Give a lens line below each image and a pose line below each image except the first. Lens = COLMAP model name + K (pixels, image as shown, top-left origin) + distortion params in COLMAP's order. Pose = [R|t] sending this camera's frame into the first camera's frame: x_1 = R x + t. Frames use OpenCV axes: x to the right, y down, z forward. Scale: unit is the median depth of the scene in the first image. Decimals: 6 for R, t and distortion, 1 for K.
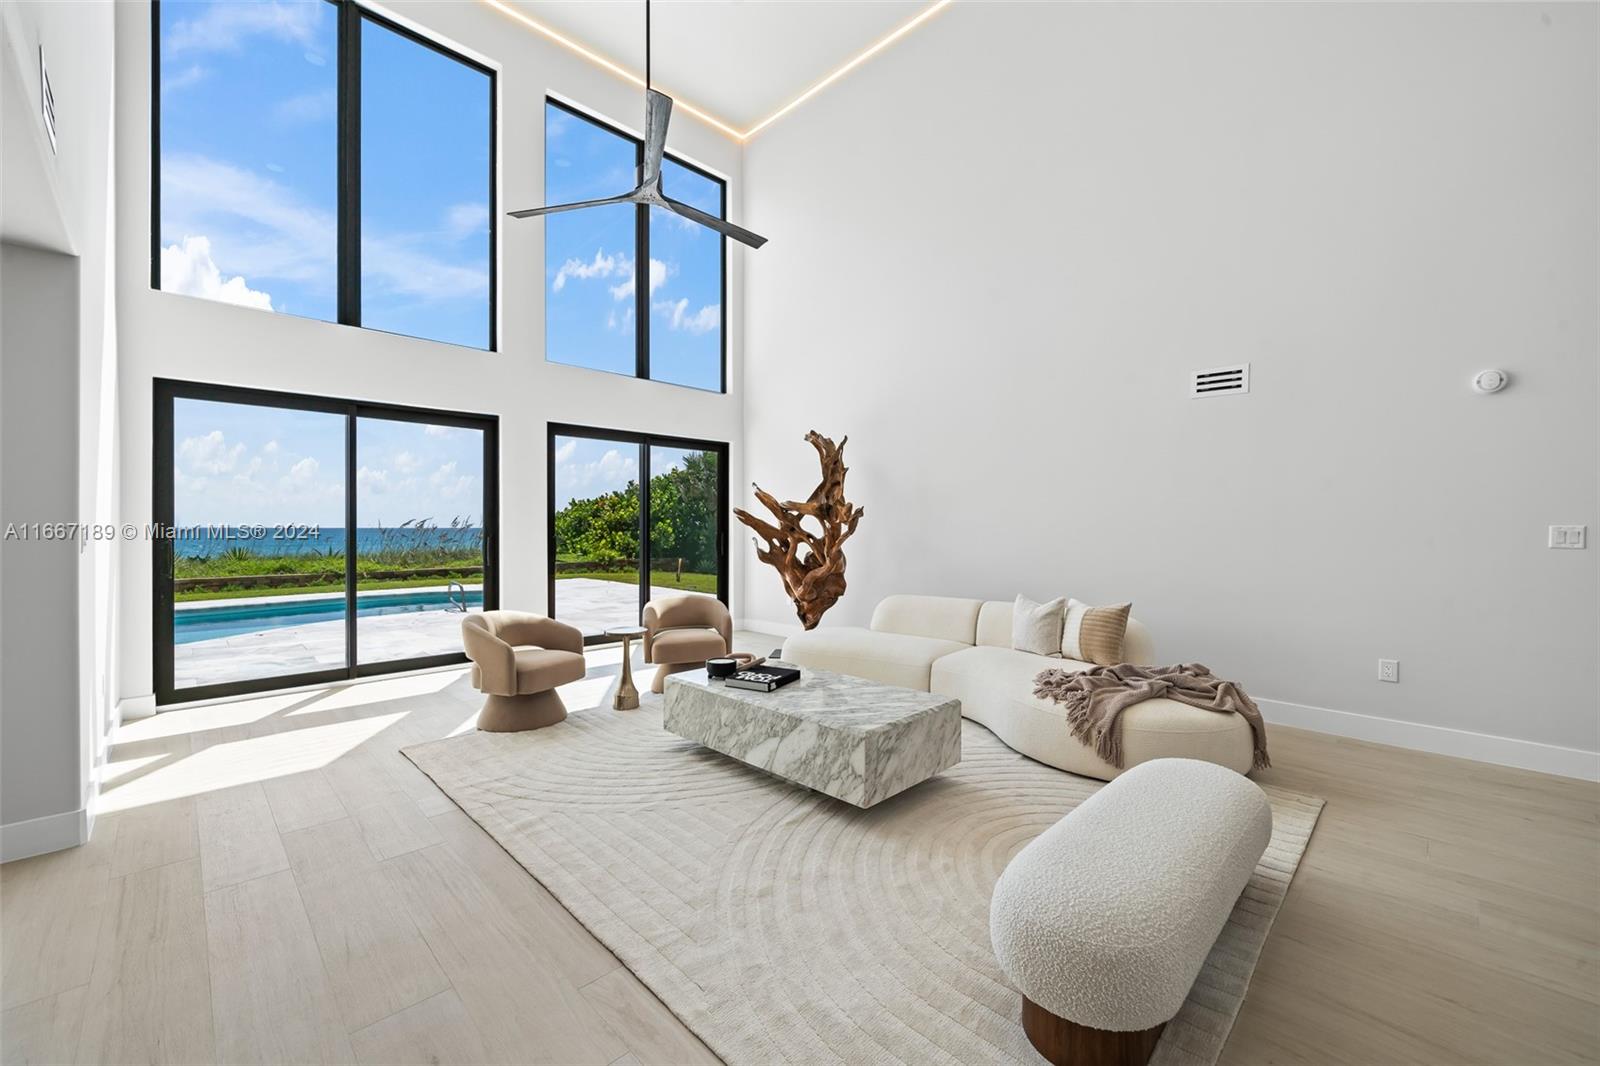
lens RADIAL K [[642.2, 0, 794.2], [0, 642.2, 529.4], [0, 0, 1]] dist [-0.001721, 0.000062]
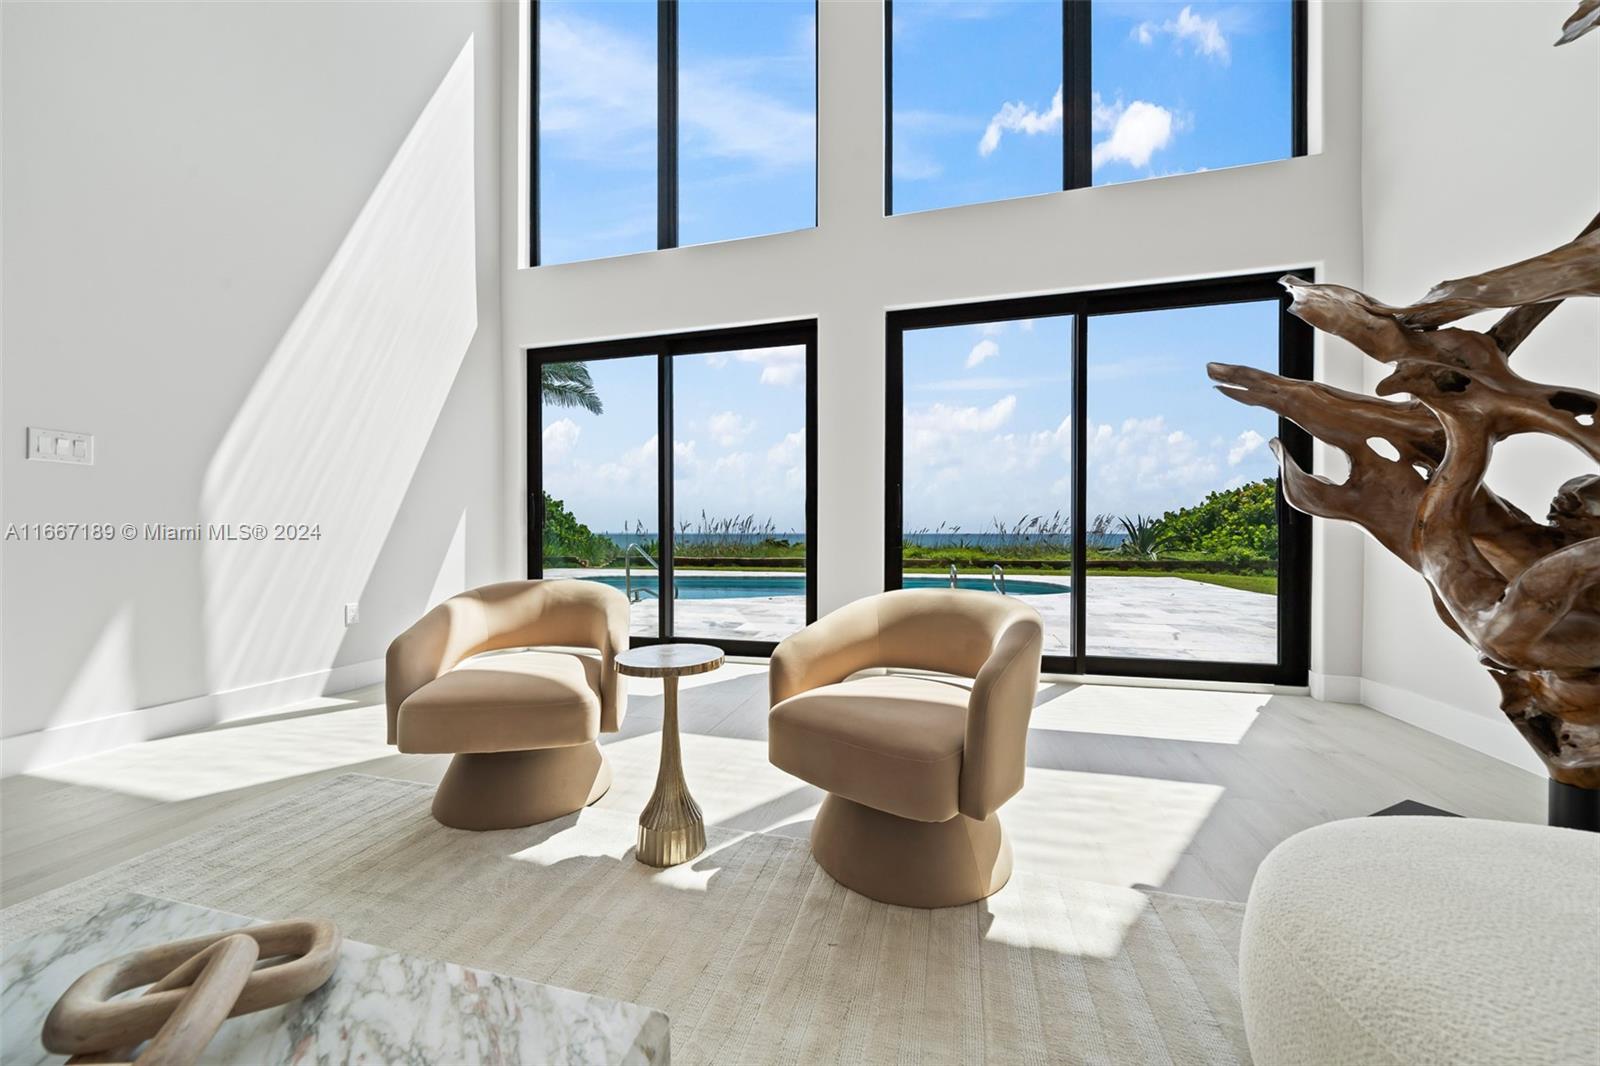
lens RADIAL K [[549.8, 0, 801.4], [0, 549.8, 538.8], [0, 0, 1]] dist [-0.006039, 0.000006]
pose [[0.516081, 0.006044, -0.856519, 0.056948], [-0.000365, 0.999977, 0.006836, 0.070069], [0.856540, -0.003215, 0.516071, 0.753485]]
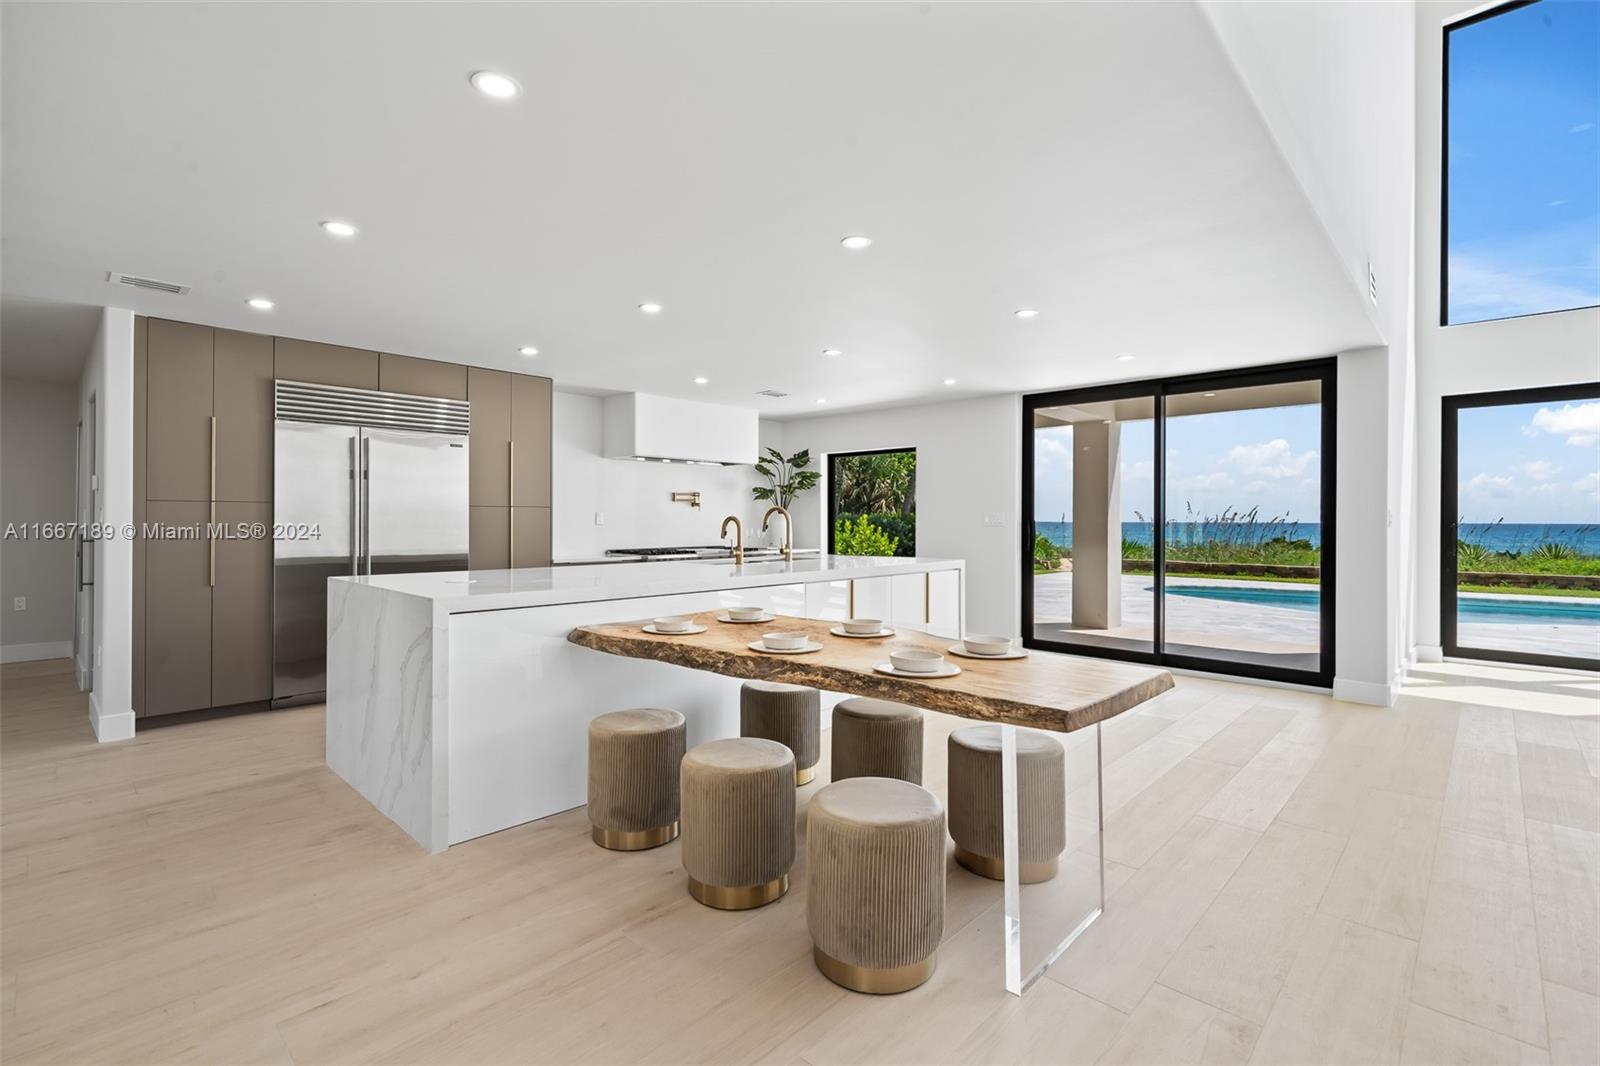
lens RADIAL K [[728.7, 0, 790.3], [0, 728.7, 518.8], [0, 0, 1]] dist [0.000779, -0.000199]
pose [[0.036010, -0.002834, -0.999347, 0.325678], [-0.006262, 0.999976, -0.003062, 0.014560], [0.999332, 0.006368, 0.035992, -0.279235]]
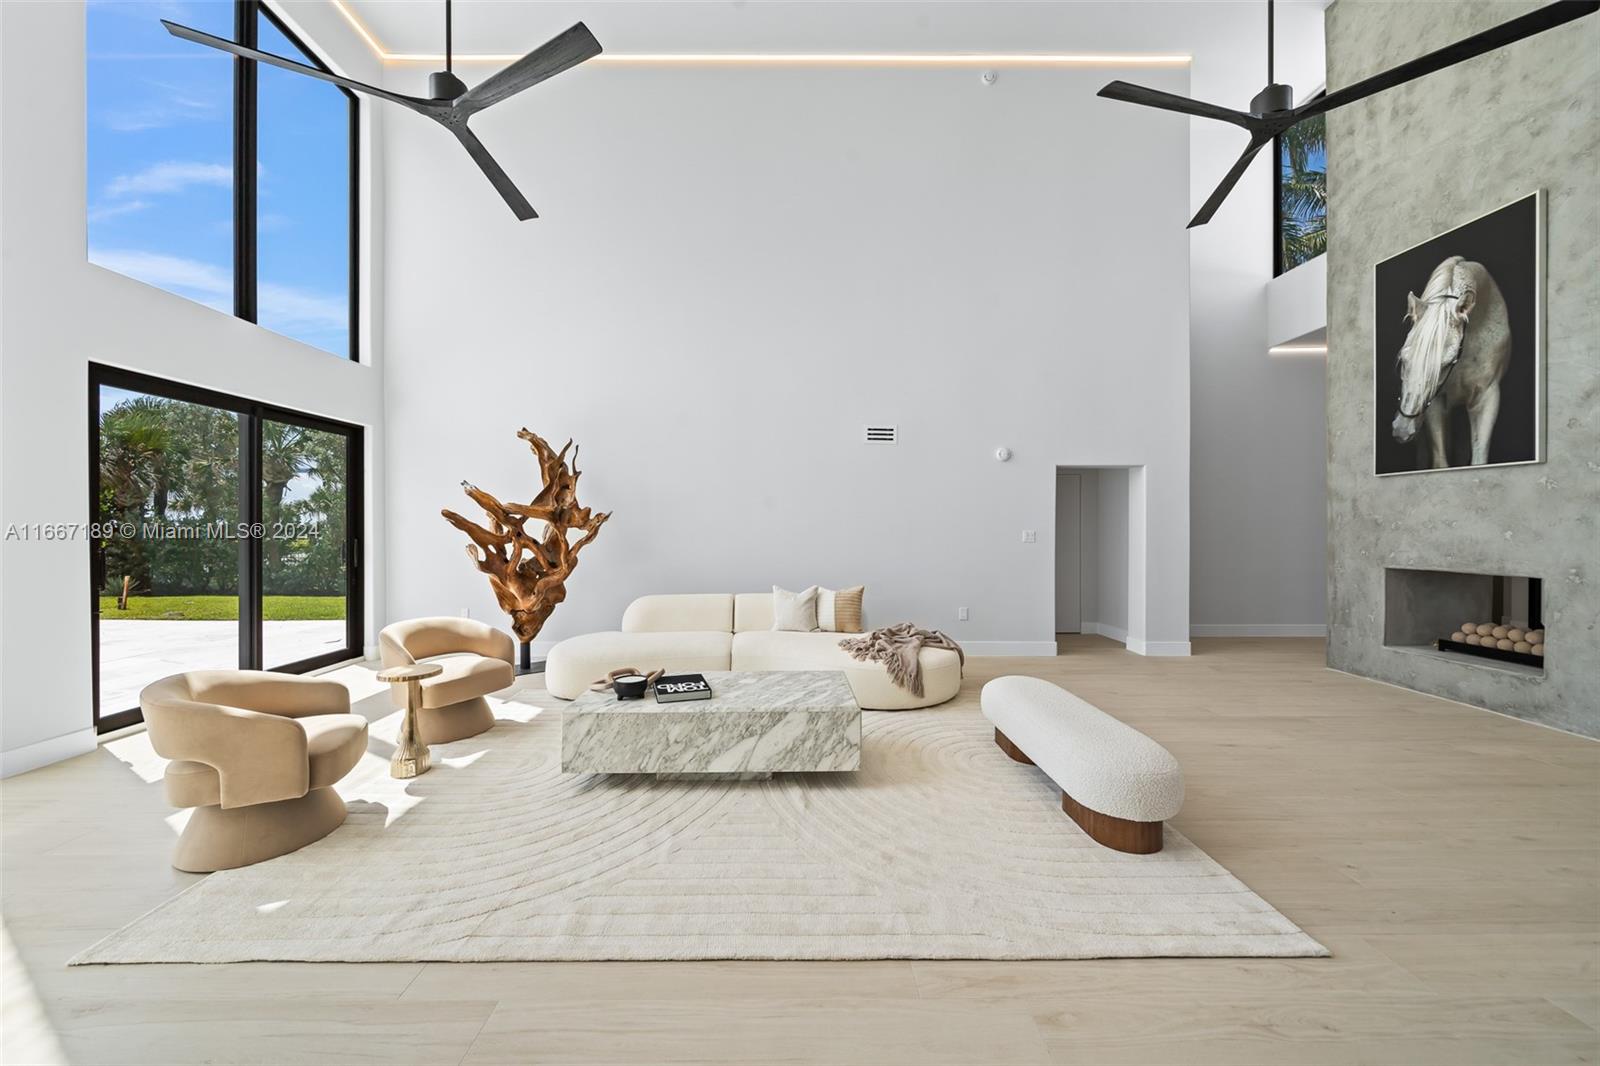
lens RADIAL K [[580.0, 0, 794.8], [0, 580.0, 532.5], [0, 0, 1]] dist [-0.001431, -0.000187]
pose [[0.692765, -0.004791, 0.721147, -0.370667], [0.002173, 0.999987, 0.004556, -0.006761], [-0.721160, -0.001589, 0.692767, 0.168032]]
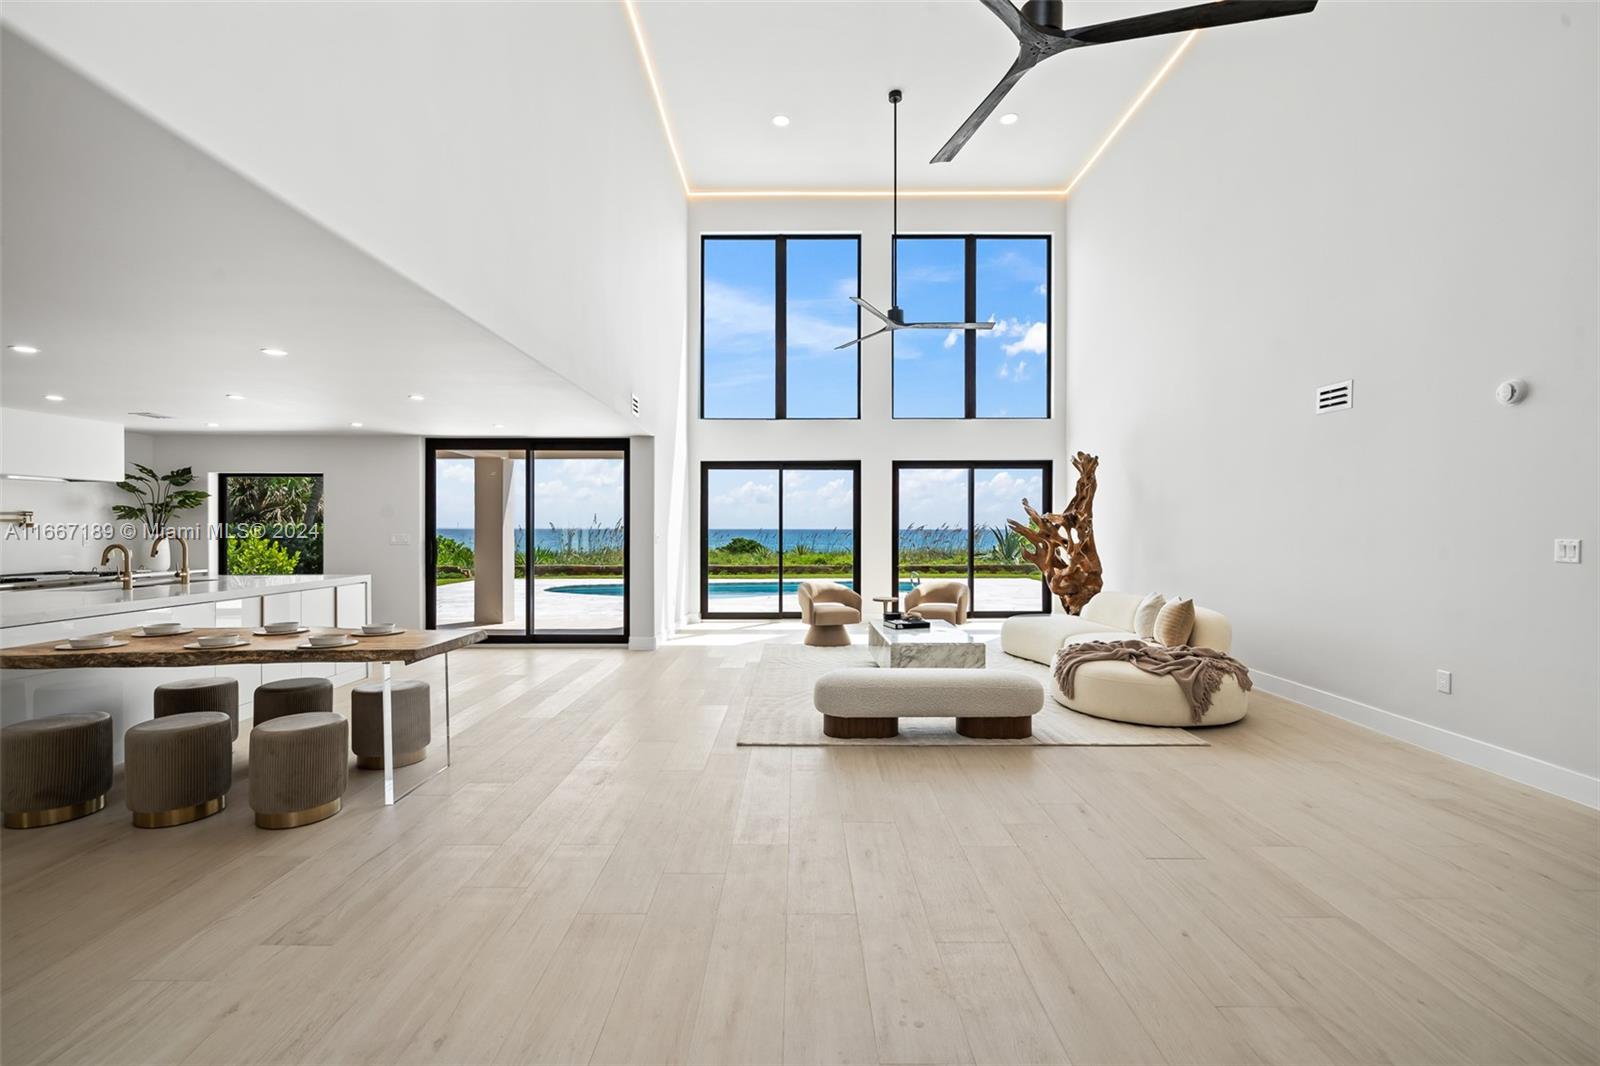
lens RADIAL K [[711.4, 0, 794.4], [0, 711.4, 529.8], [0, 0, 1]] dist [0.001238, 0.000581]
pose [[0.713388, 0.000929, -0.700769, 0.692641], [-0.002184, 0.999997, -0.000899, -0.010305], [0.700766, 0.002172, 0.713388, -0.361637]]
